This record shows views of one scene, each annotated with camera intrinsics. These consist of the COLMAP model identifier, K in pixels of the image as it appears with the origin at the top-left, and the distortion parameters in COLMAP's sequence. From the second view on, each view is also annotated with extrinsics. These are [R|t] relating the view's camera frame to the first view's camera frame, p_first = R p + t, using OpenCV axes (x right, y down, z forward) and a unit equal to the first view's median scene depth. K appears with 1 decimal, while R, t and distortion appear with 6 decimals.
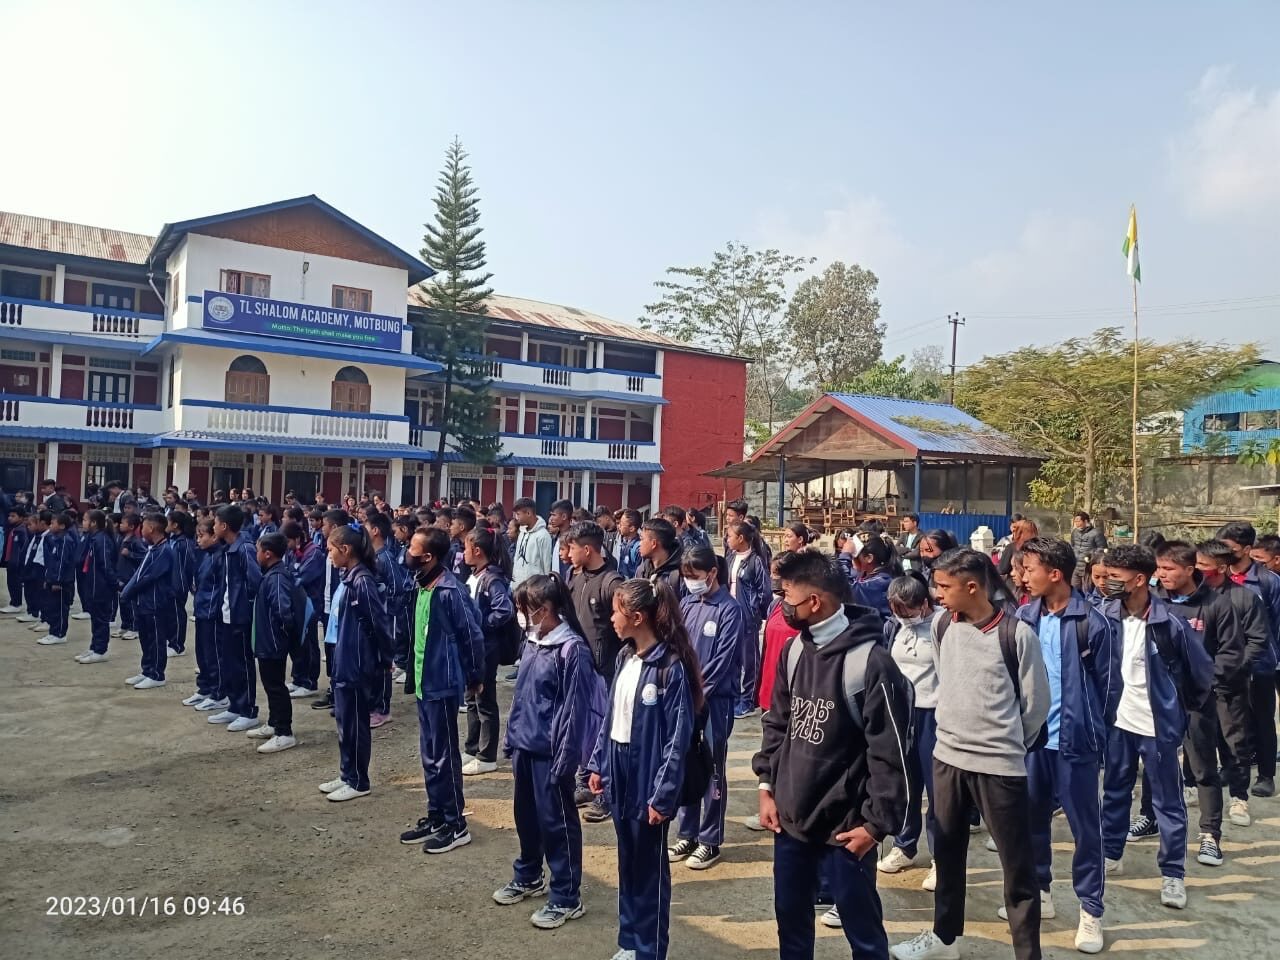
lens RADIAL K [[884.3, 0, 640.0], [0, 884.3, 480.0], [0, 0, 1]] dist [0.002114, -0.003612]
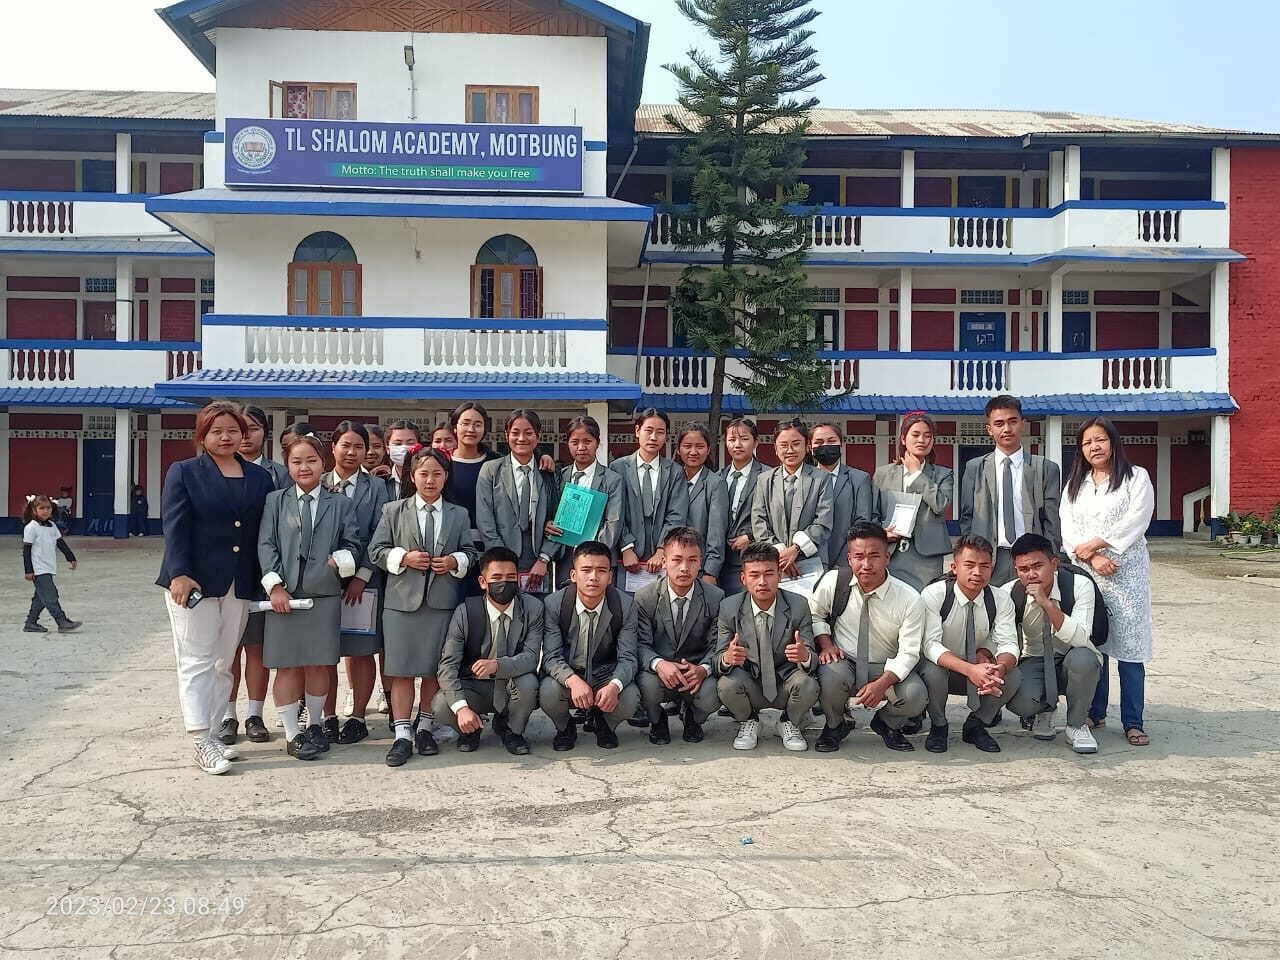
lens RADIAL K [[1202.1, 0, 640.0], [0, 1202.1, 480.0], [0, 0, 1]] dist [0.156910, -0.320192]
pose [[0.862547, -0.033943, -0.504836, 0.105677], [0.035697, 0.999343, -0.006201, 0.026153], [0.504715, -0.012672, 0.863193, 0.397330]]
